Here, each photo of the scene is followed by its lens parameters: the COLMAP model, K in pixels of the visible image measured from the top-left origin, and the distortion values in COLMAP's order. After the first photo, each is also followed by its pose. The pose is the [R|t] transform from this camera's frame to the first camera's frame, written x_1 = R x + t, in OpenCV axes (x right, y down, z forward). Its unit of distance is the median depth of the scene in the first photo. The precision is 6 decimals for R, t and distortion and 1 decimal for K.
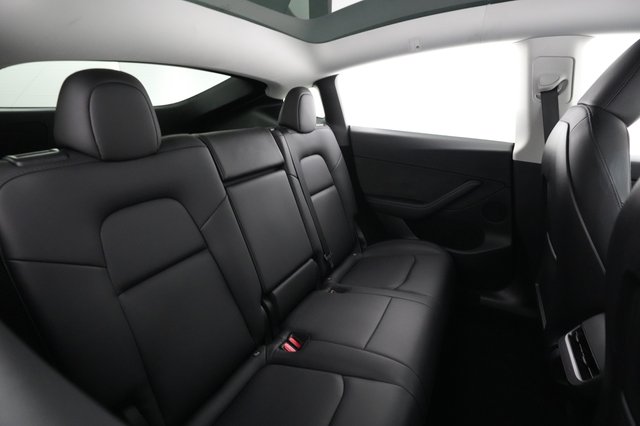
lens RADIAL K [[305.1, 0, 320.0], [0, 305.1, 213.0], [0, 0, 1]] dist [-0.001661, -0.000256]
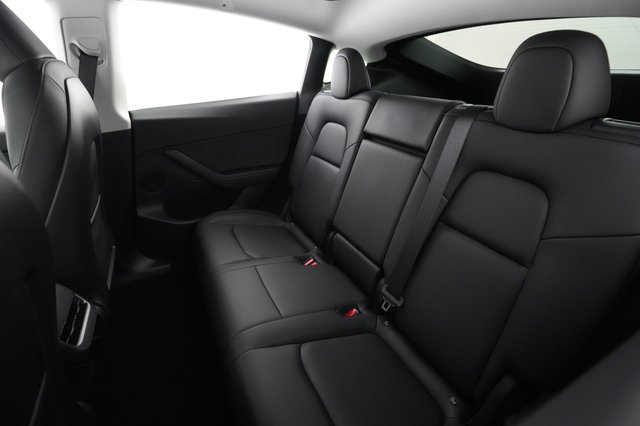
lens RADIAL K [[315.1, 0, 319.5], [0, 315.1, 200.3], [0, 0, 1]] dist [-0.001575, -0.000502]
pose [[-0.565303, 0.341879, -0.750700, 0.608504], [-0.278051, 0.777833, 0.563617, -0.407306], [0.776608, 0.527347, -0.344652, 1.040494]]
